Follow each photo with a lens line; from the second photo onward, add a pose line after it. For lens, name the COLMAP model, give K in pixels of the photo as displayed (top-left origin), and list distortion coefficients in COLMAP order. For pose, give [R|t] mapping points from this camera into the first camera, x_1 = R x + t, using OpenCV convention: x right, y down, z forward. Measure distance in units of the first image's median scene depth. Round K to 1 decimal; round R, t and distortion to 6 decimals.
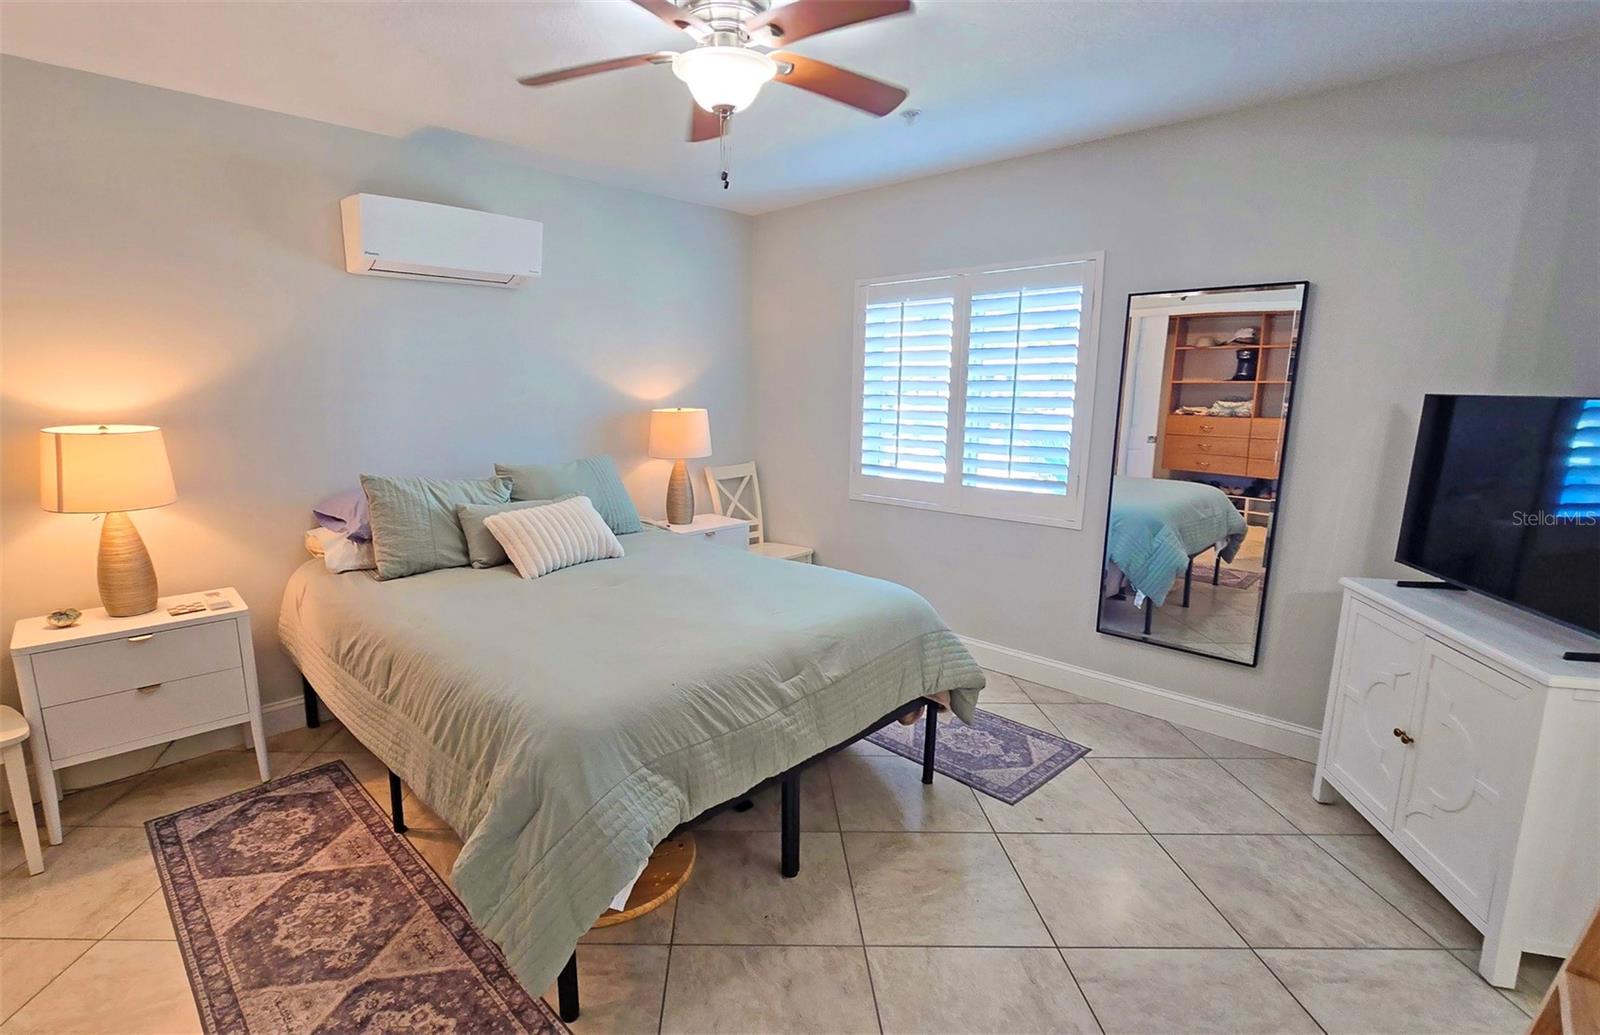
lens RADIAL K [[765.9, 0, 786.9], [0, 765.9, 519.0], [0, 0, 1]] dist [-0.000239, -0.001049]
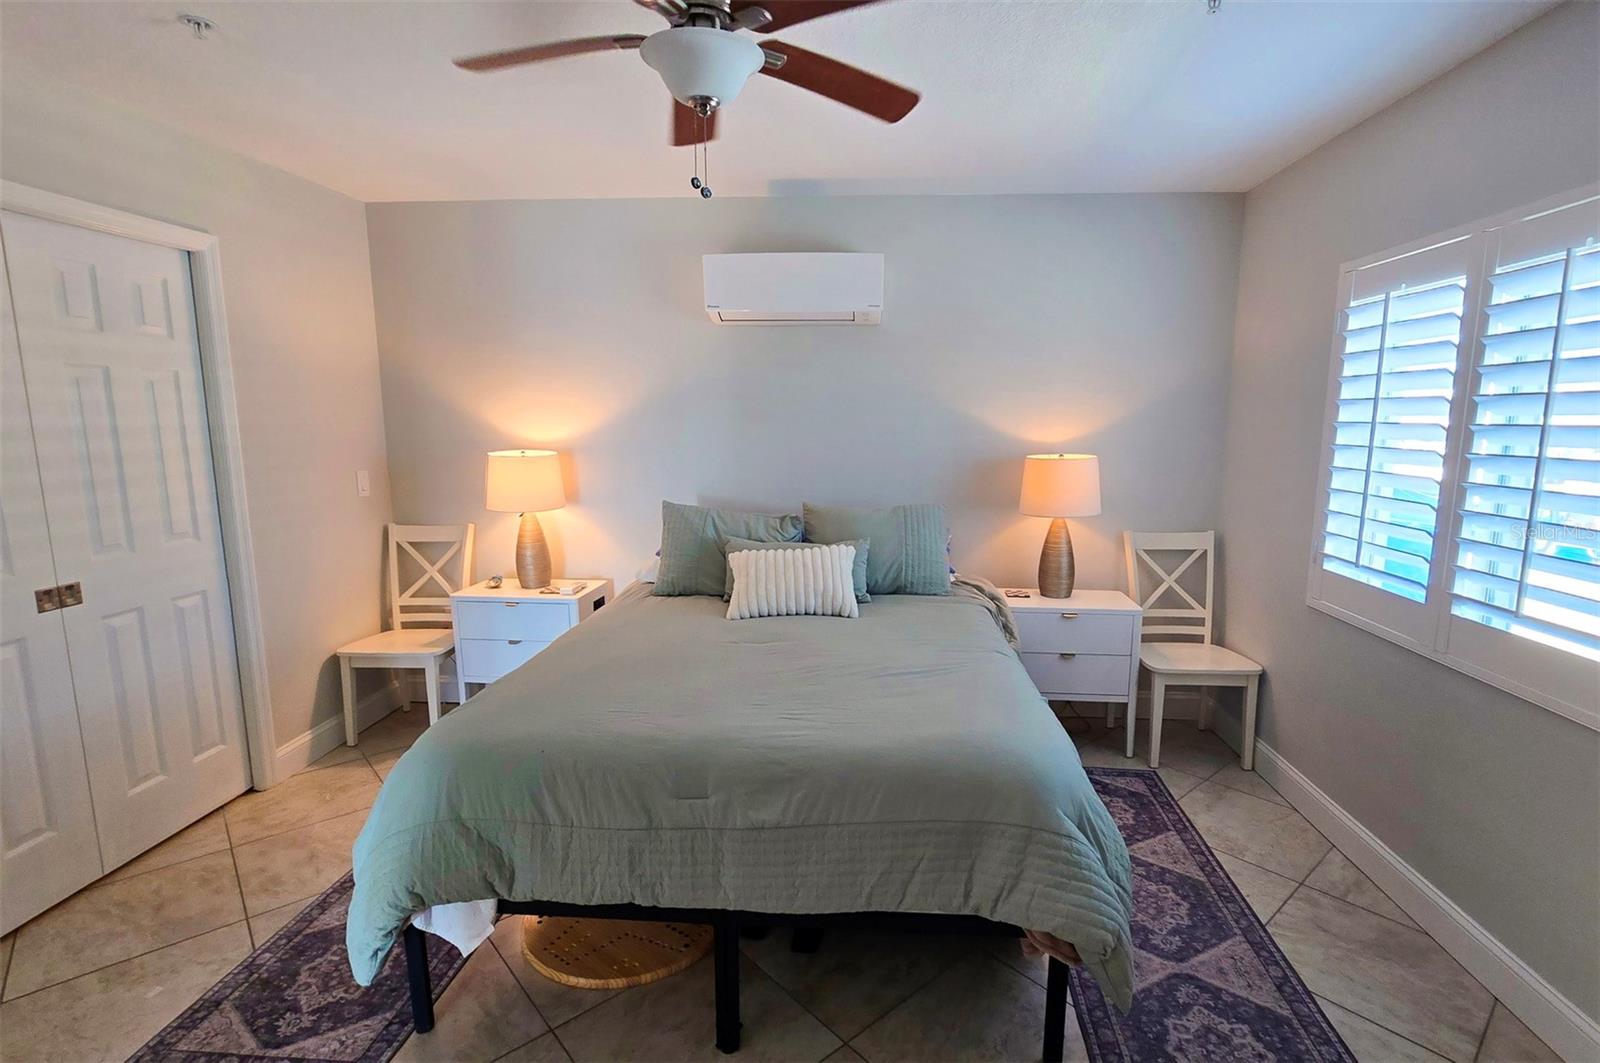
lens RADIAL K [[787.7, 0, 816.0], [0, 787.7, 545.8], [0, 0, 1]] dist [0.002897, -0.003034]
pose [[0.652420, 0.123242, -0.747770, 0.341280], [-0.137522, 0.989560, 0.043106, -0.052472], [0.745276, 0.074712, 0.662557, 0.278500]]
